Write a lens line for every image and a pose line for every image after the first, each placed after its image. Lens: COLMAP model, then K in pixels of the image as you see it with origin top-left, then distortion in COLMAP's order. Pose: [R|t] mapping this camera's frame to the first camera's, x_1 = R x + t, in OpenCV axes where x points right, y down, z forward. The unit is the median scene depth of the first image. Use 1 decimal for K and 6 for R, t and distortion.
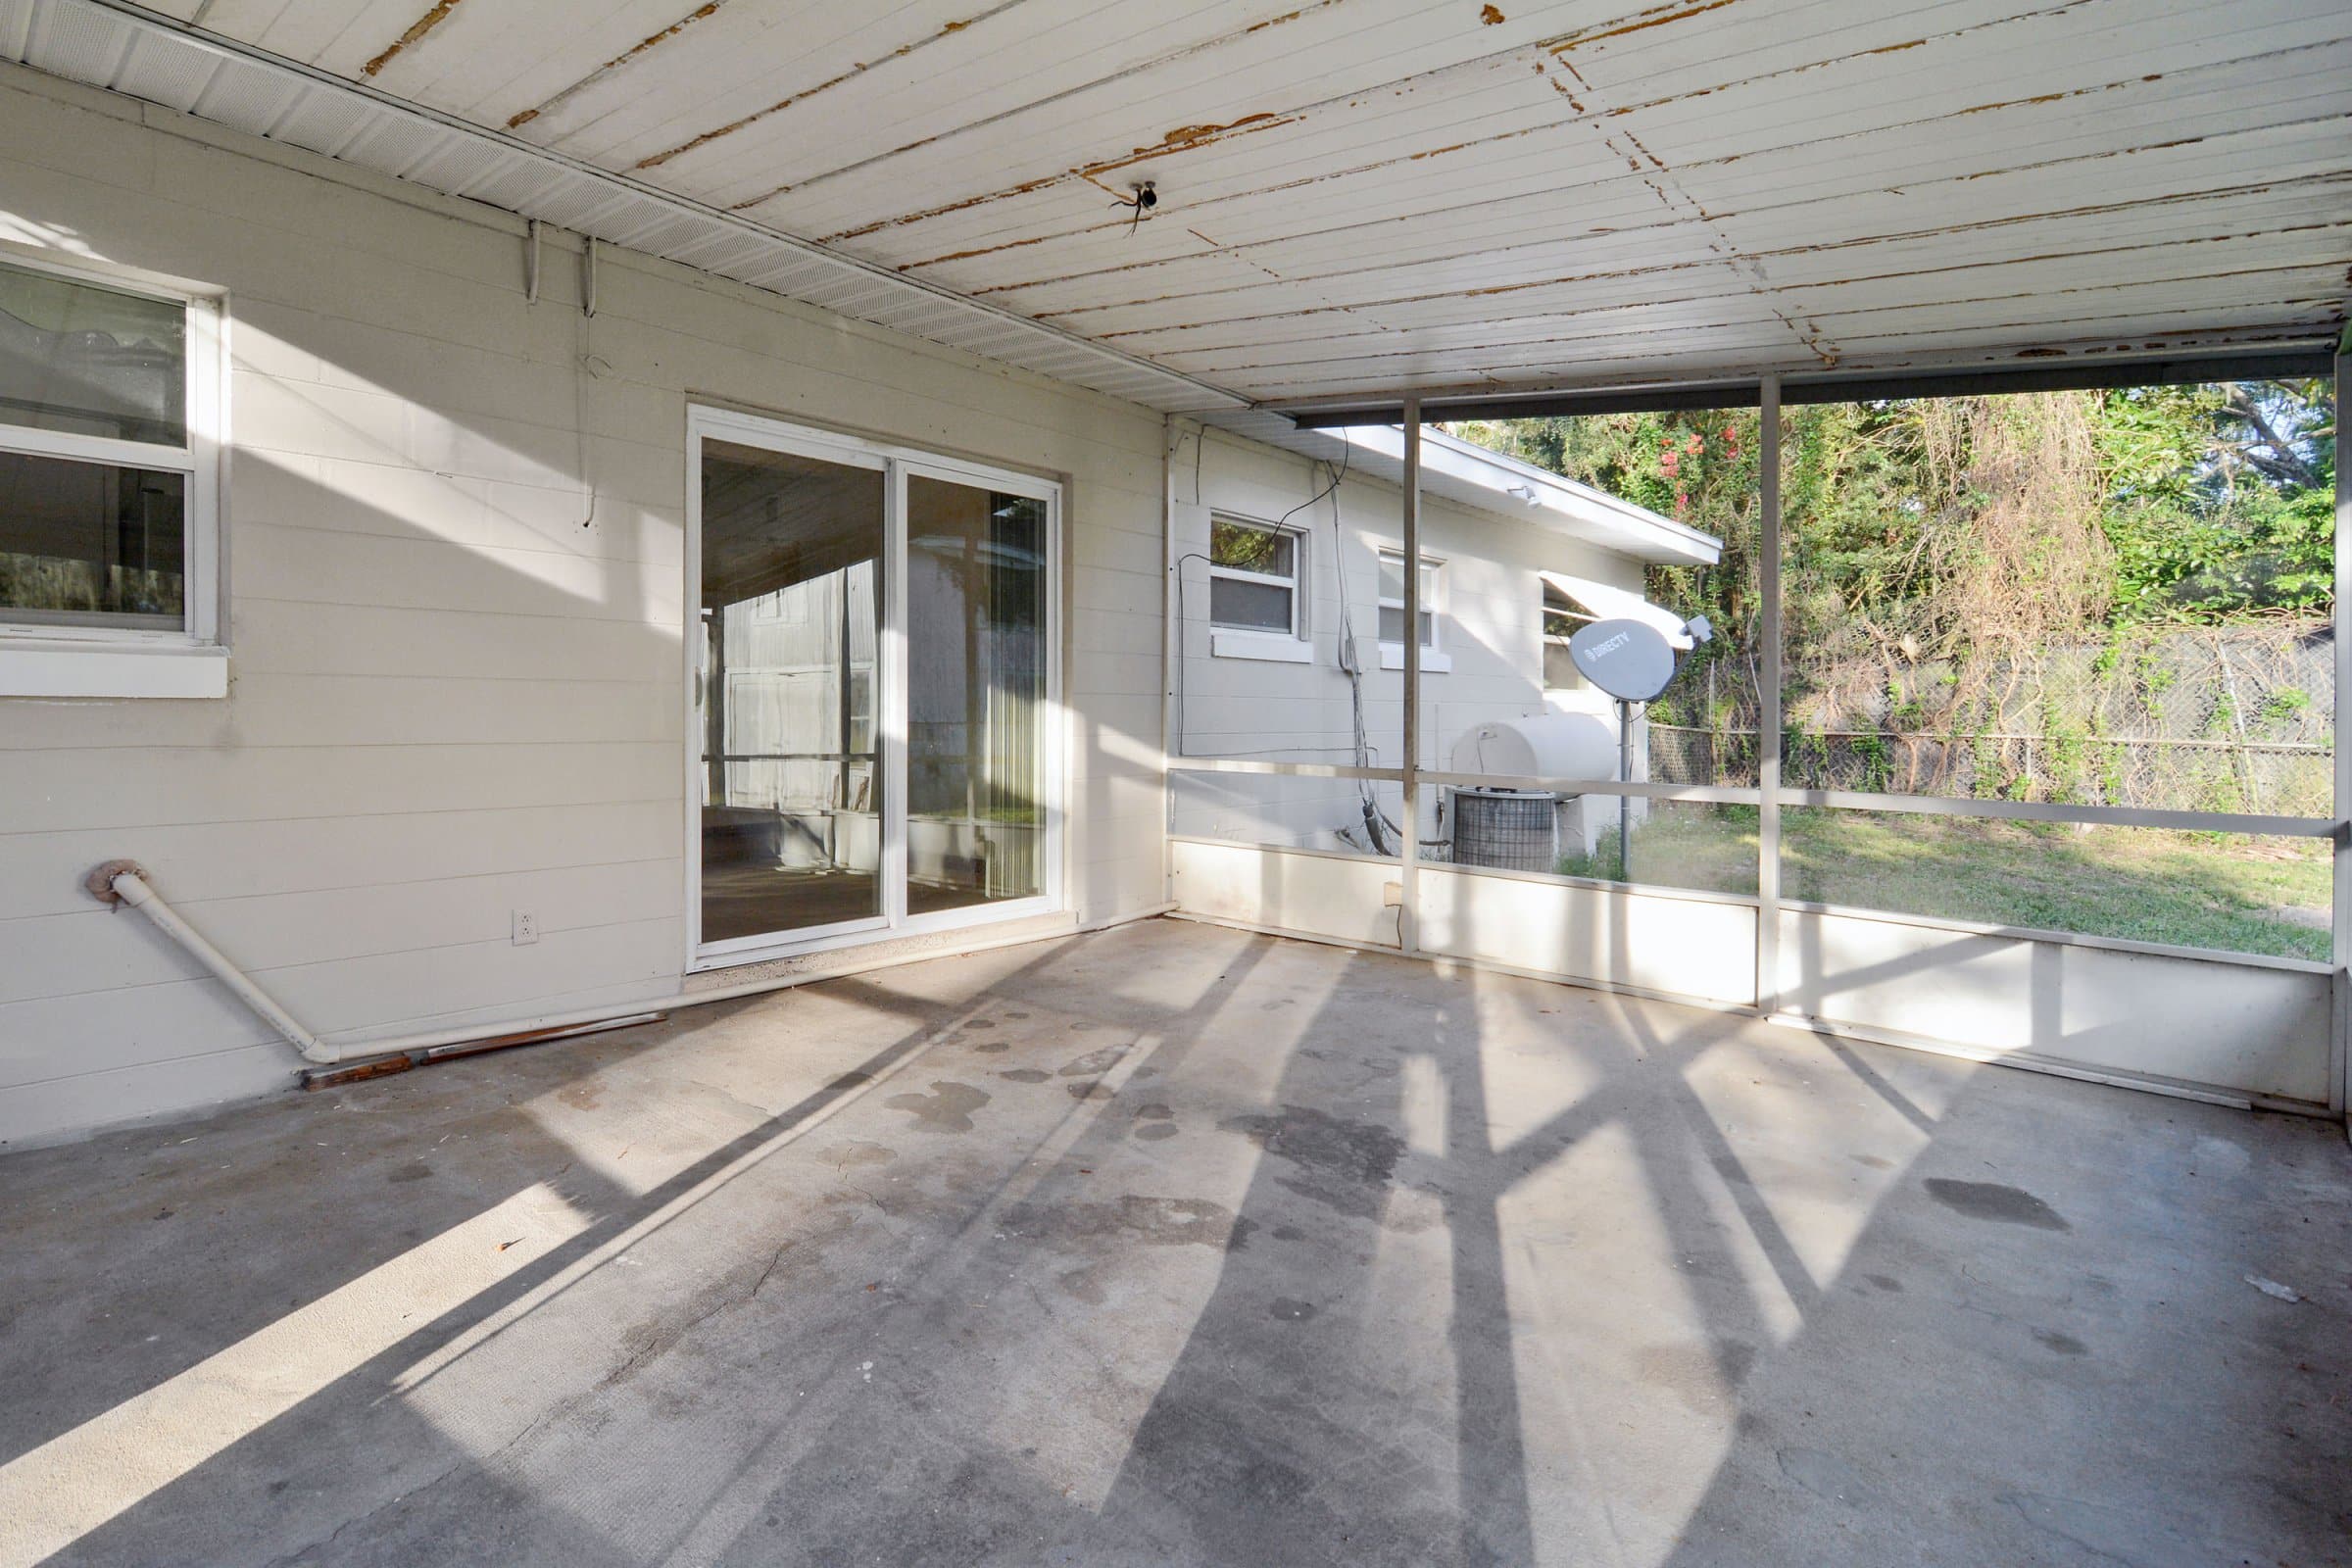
lens RADIAL K [[1121.6, 0, 1164.4], [0, 1121.6, 740.8], [0, 0, 1]] dist [-0.000282, -0.004227]
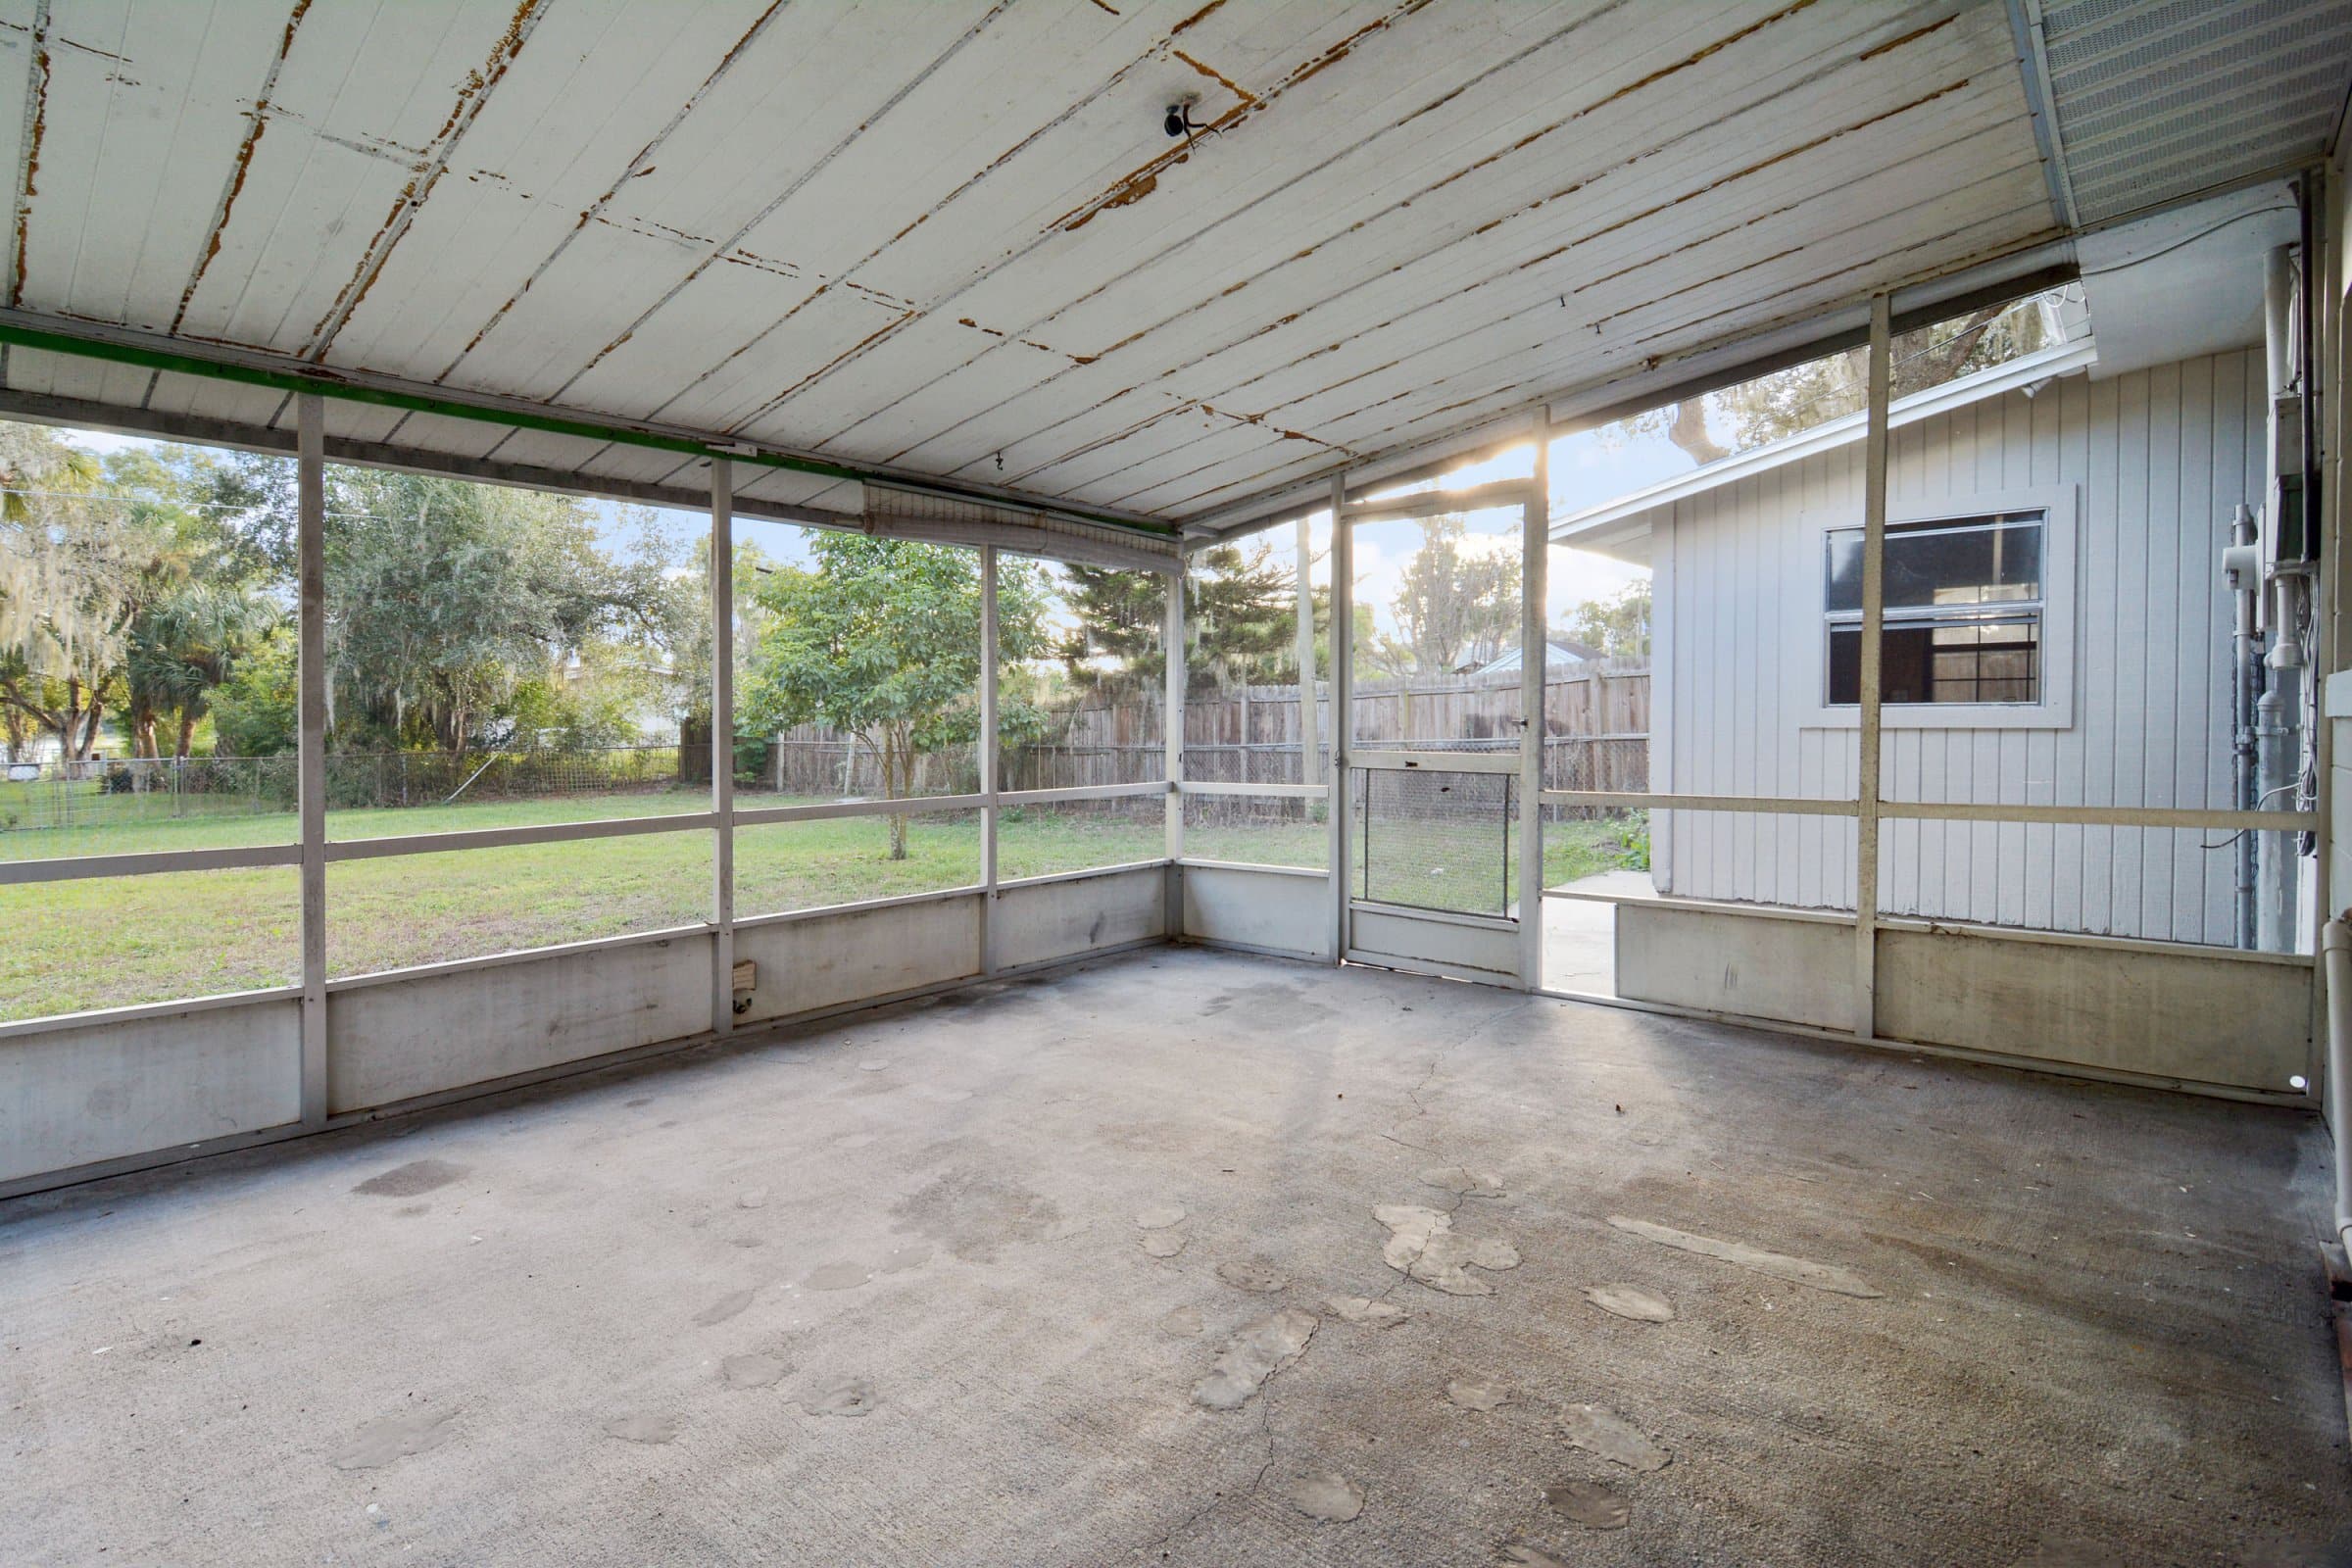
lens RADIAL K [[1121.6, 0, 1164.4], [0, 1121.6, 740.8], [0, 0, 1]] dist [-0.000282, -0.004227]
pose [[-0.999936, 0.000432, 0.011284, -0.017931], [0.000725, 0.999661, 0.026012, -0.050148], [-0.011269, 0.026019, -0.999598, 2.053998]]
